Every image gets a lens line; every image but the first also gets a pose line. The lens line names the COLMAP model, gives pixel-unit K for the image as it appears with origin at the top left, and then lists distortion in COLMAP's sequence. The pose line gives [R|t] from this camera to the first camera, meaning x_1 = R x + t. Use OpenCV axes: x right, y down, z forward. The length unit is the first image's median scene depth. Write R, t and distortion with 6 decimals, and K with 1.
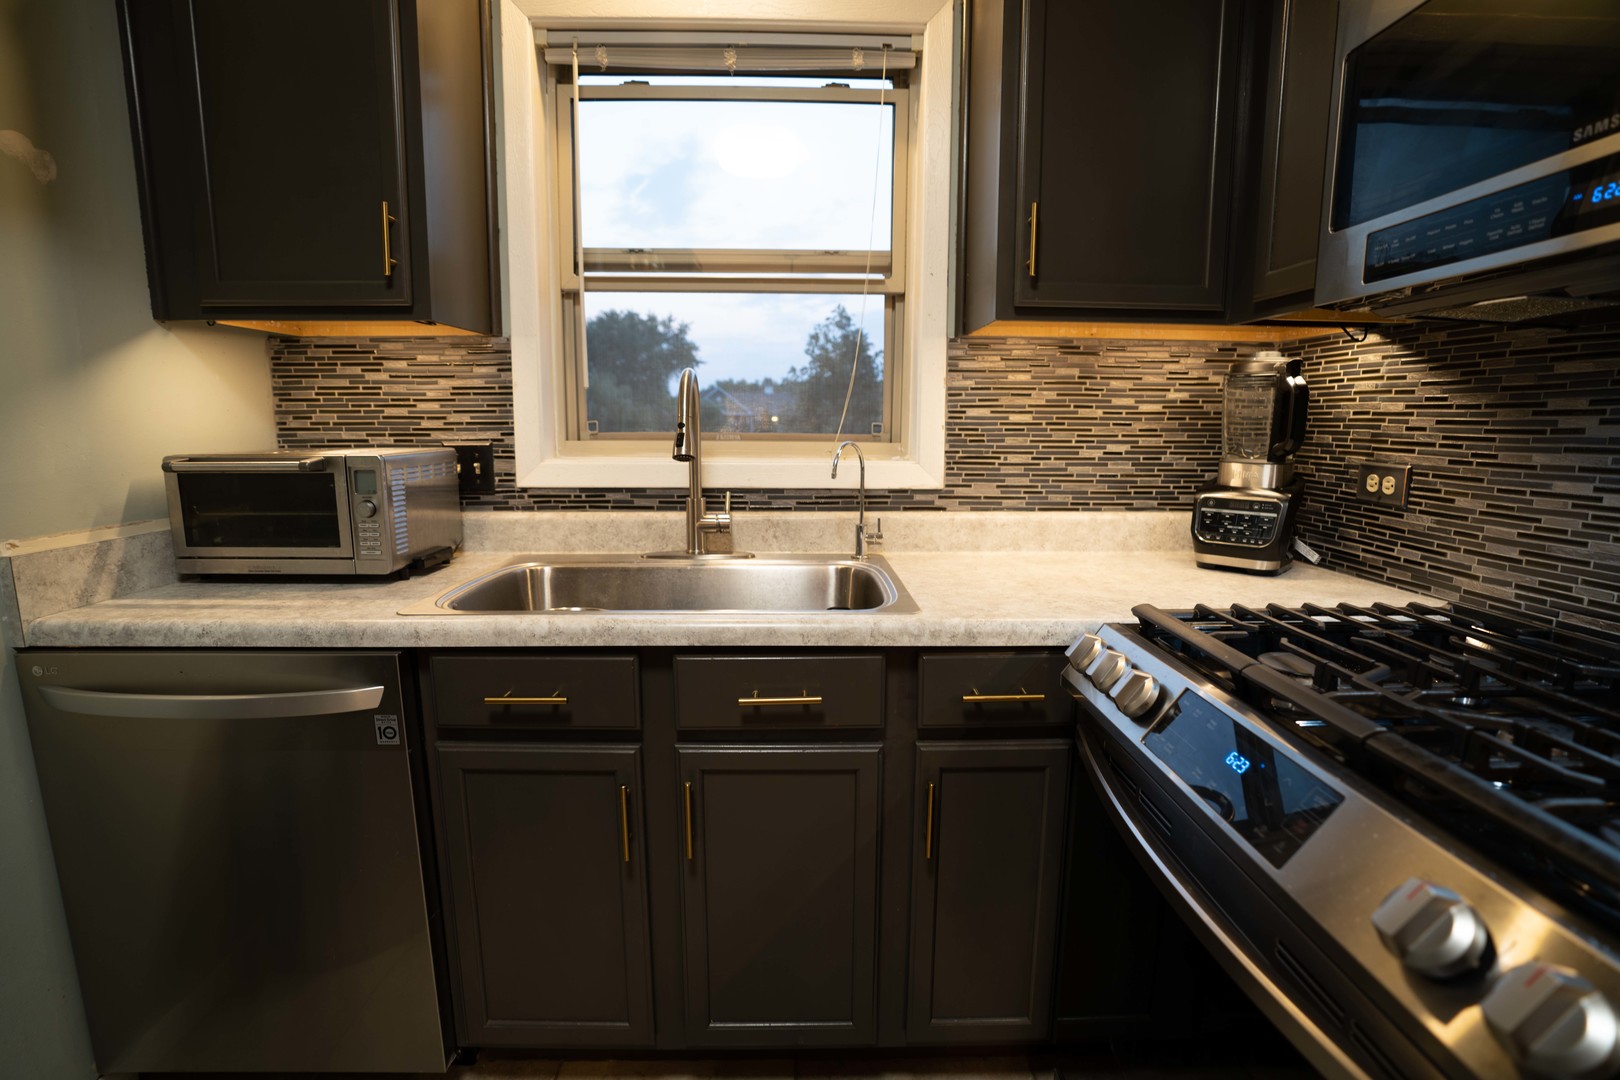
lens RADIAL K [[767.7, 0, 810.0], [0, 767.7, 540.0], [0, 0, 1]] dist [-0.075327, 0.029849]
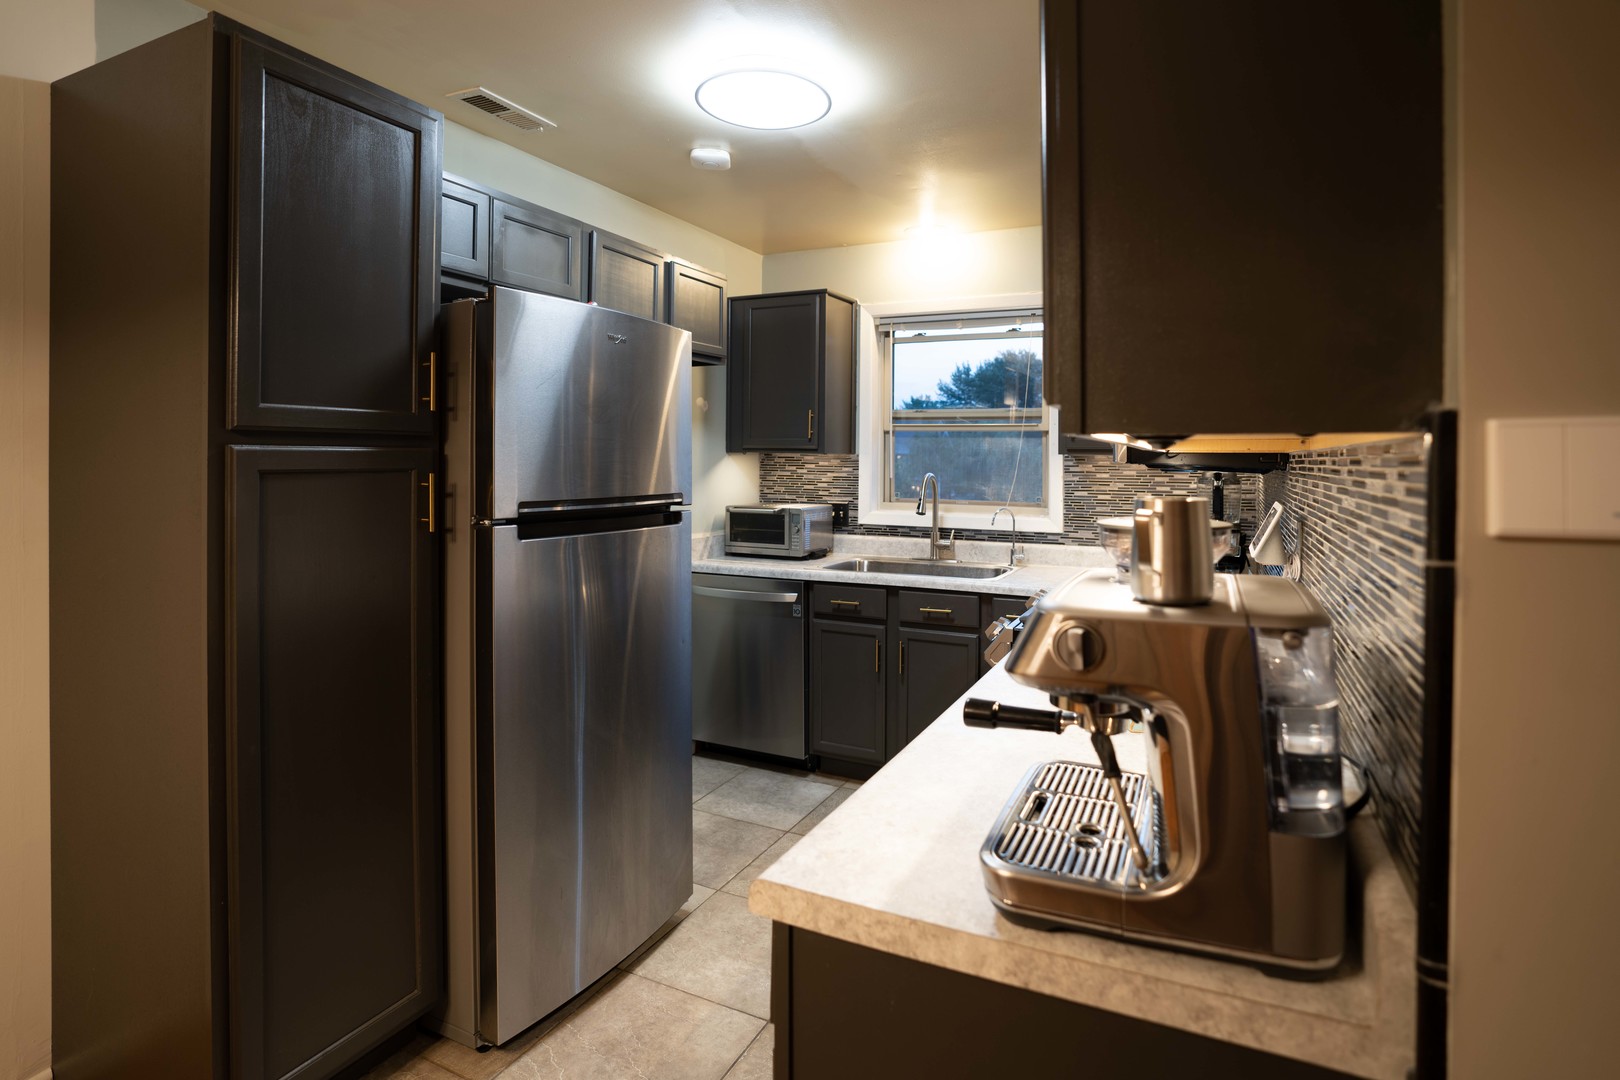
lens RADIAL K [[823.8, 0, 839.9], [0, 823.8, 469.7], [0, 0, 1]] dist [-0.027636, 0.000012]
pose [[0.896901, 0.008387, -0.442152, 0.594704], [-0.070938, 0.989602, -0.125125, 0.073904], [0.436505, 0.143590, 0.888170, -1.107108]]
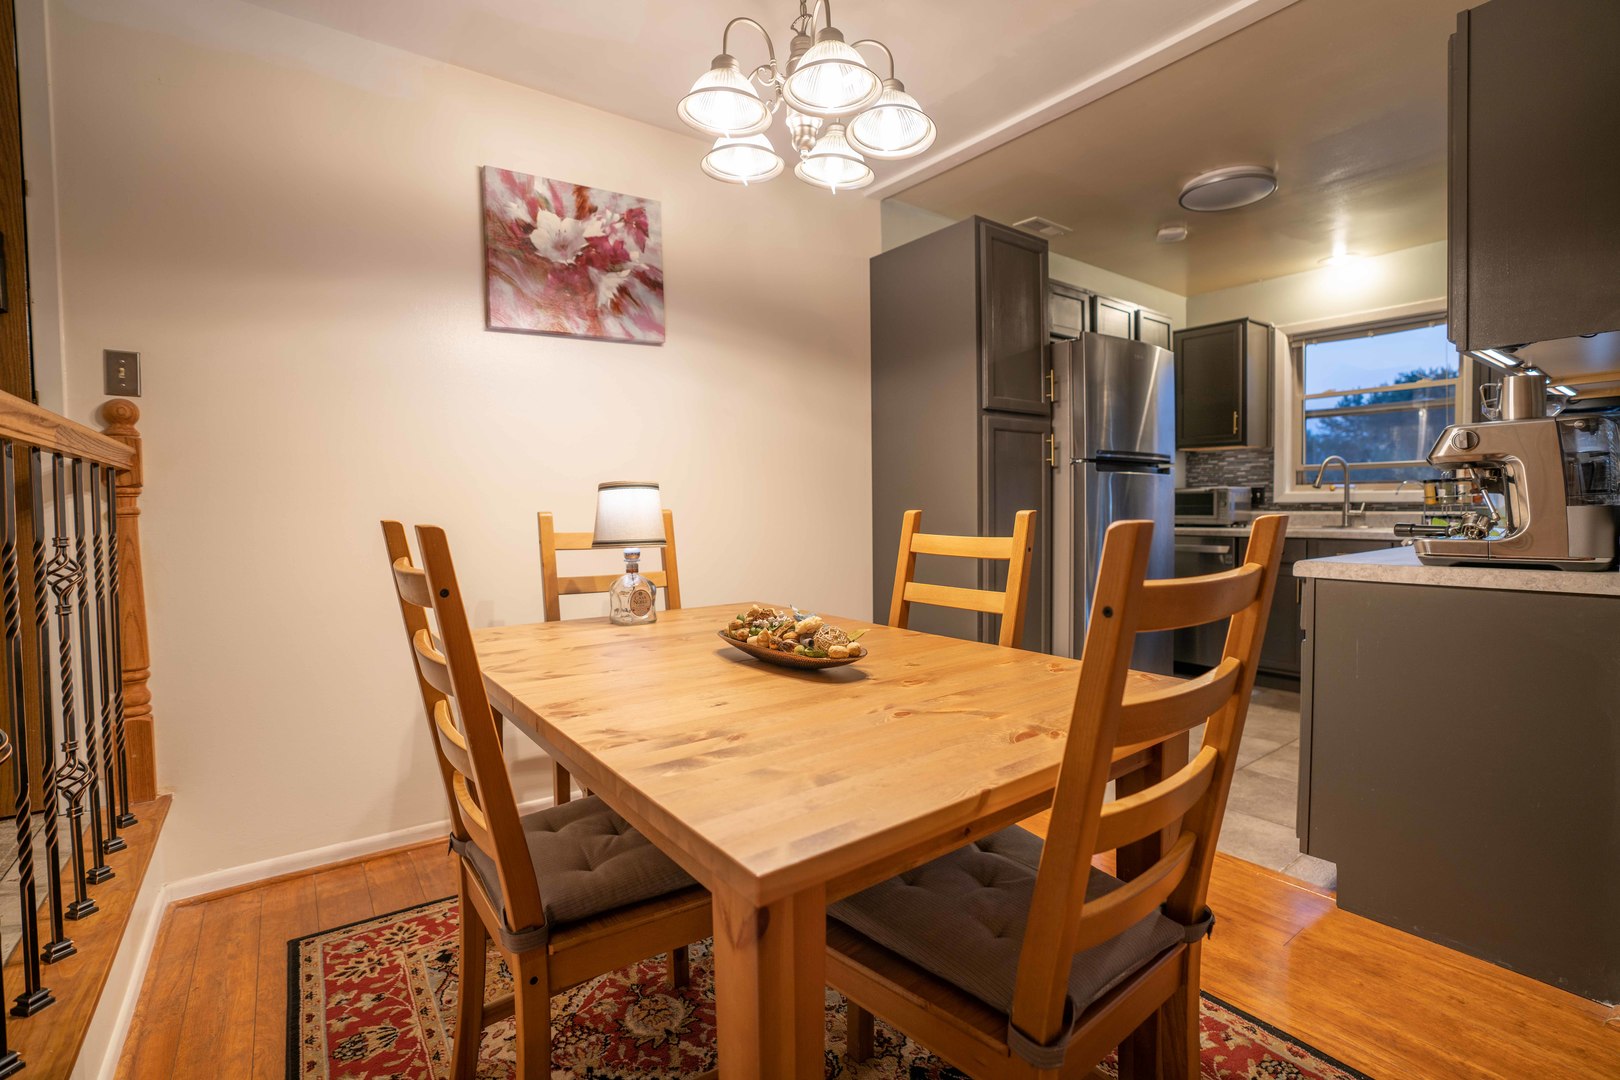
lens RADIAL K [[748.5, 0, 810.0], [0, 748.5, 540.0], [0, 0, 1]] dist [-0.072068, 0.026598]
pose [[0.580307, 0.026788, -0.813957, 0.773746], [-0.105398, 0.993524, -0.042445, 0.349192], [0.807549, 0.110420, 0.579373, -1.820616]]
